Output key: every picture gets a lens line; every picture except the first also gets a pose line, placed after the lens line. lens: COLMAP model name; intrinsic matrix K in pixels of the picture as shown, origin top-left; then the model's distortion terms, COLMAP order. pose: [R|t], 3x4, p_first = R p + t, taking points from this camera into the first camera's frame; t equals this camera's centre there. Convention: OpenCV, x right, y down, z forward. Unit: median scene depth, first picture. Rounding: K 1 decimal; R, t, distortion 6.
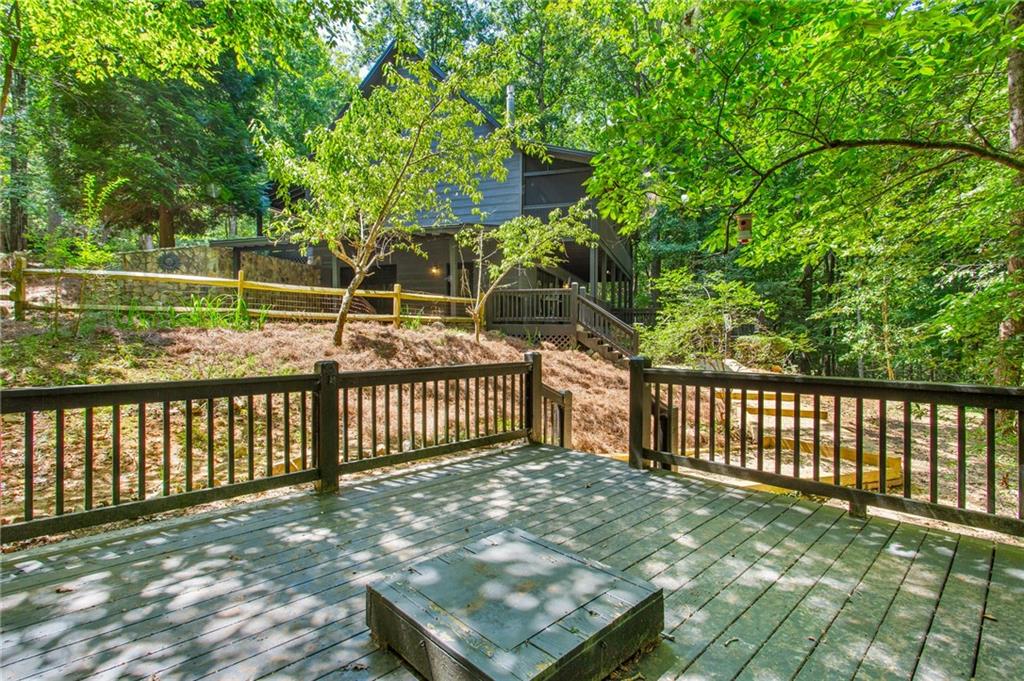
lens RADIAL K [[490.4, 0, 514.9], [0, 490.4, 335.3], [0, 0, 1]] dist [0.000650, 0.000101]
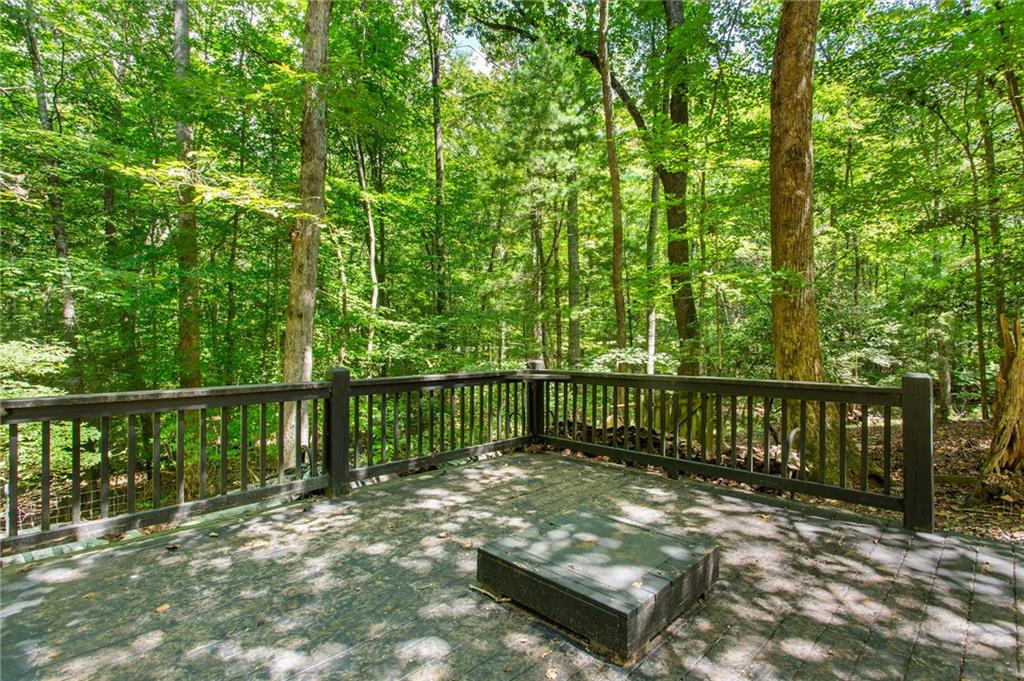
lens RADIAL K [[490.4, 0, 514.9], [0, 490.4, 335.3], [0, 0, 1]] dist [0.000650, 0.000101]
pose [[-0.999550, 0.001822, -0.029950, 0.228596], [0.001824, 0.999998, -0.000039, -0.020352], [0.029950, -0.000093, -0.999551, 2.121672]]
